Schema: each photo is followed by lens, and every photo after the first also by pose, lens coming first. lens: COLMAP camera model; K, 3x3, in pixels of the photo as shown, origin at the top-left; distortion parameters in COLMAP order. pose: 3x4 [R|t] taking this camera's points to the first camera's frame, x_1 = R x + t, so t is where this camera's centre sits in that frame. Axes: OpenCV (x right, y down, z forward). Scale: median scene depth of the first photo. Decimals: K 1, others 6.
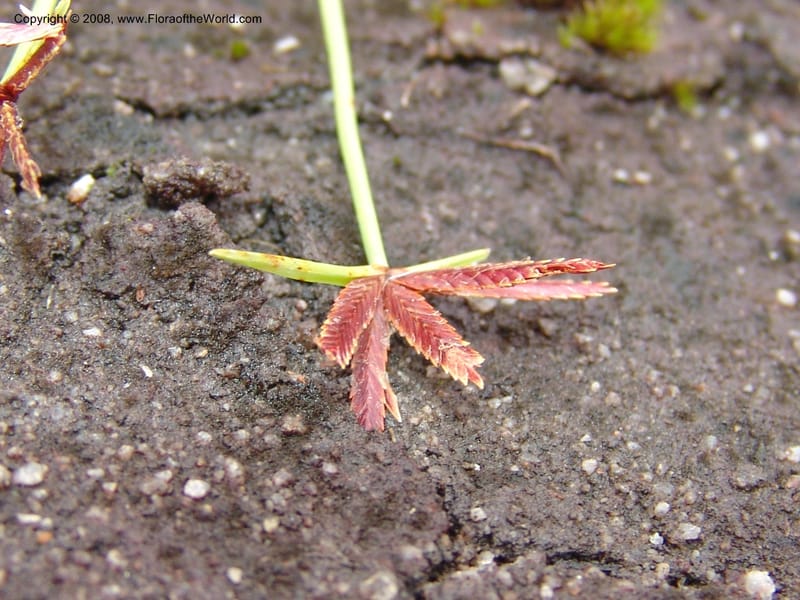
lens RADIAL K [[2075.6, 0, 400.0], [0, 2075.6, 300.0], [0, 0, 1]] dist [-0.175017, 0.669652]
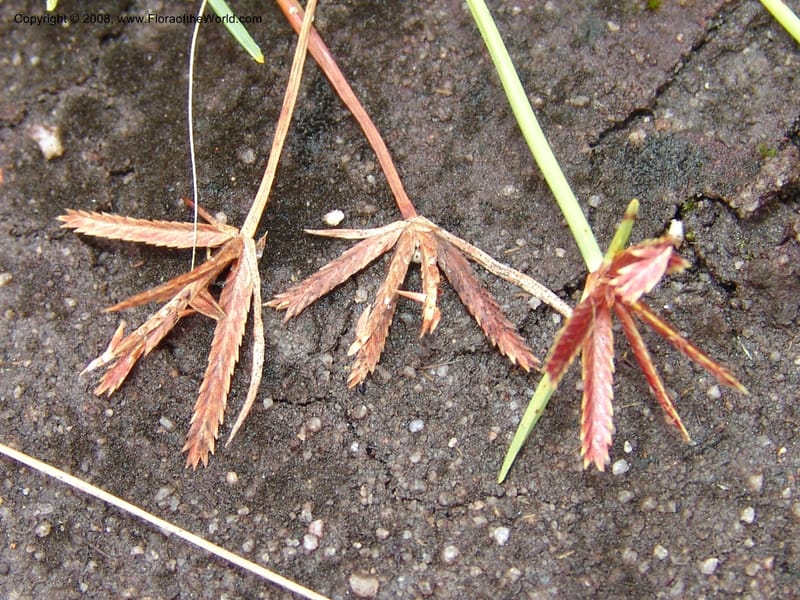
lens RADIAL K [[2075.6, 0, 400.0], [0, 2075.6, 300.0], [0, 0, 1]] dist [-0.175017, 0.669652]
pose [[0.821406, -0.566261, -0.068125, -0.238154], [0.522761, 0.699723, 0.486938, -0.720288], [-0.228066, -0.435587, 0.870776, 0.004024]]
